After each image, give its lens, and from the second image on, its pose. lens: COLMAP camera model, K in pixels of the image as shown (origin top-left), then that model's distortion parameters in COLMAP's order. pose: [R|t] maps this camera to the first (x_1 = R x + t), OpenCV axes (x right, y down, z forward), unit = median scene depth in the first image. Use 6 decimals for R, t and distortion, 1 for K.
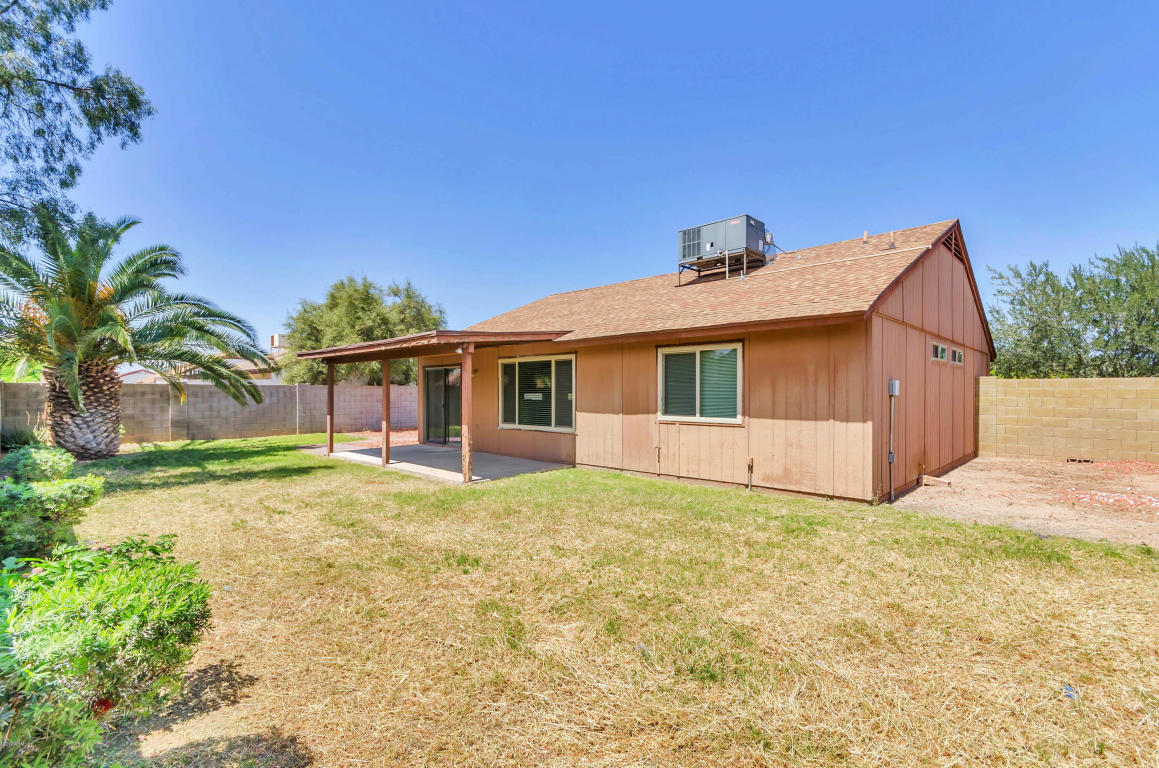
lens RADIAL K [[524.4, 0, 596.3], [0, 524.4, 388.9], [0, 0, 1]] dist [-0.000788, -0.000020]
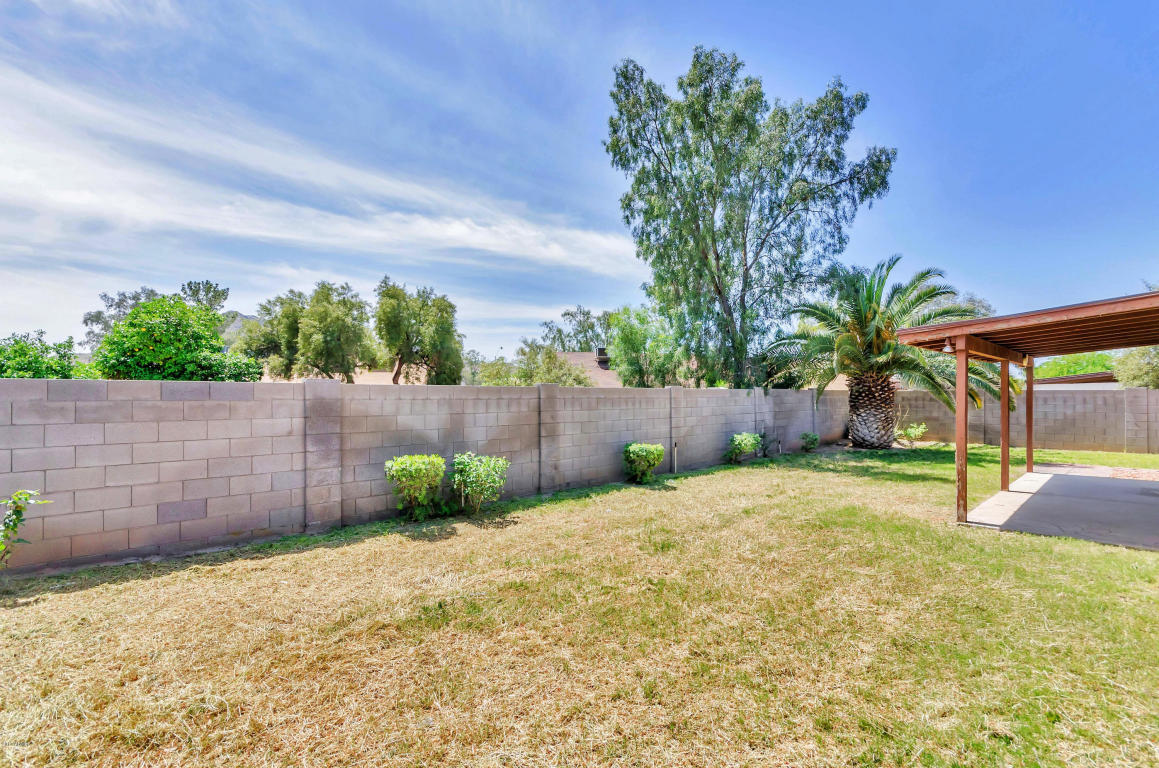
lens RADIAL K [[524.4, 0, 596.3], [0, 524.4, 388.9], [0, 0, 1]] dist [-0.000788, -0.000020]
pose [[-0.046997, -0.010434, -0.998841, 0.421711], [0.003671, 0.999937, -0.010619, -0.005030], [0.998888, -0.004166, -0.046955, 0.402817]]
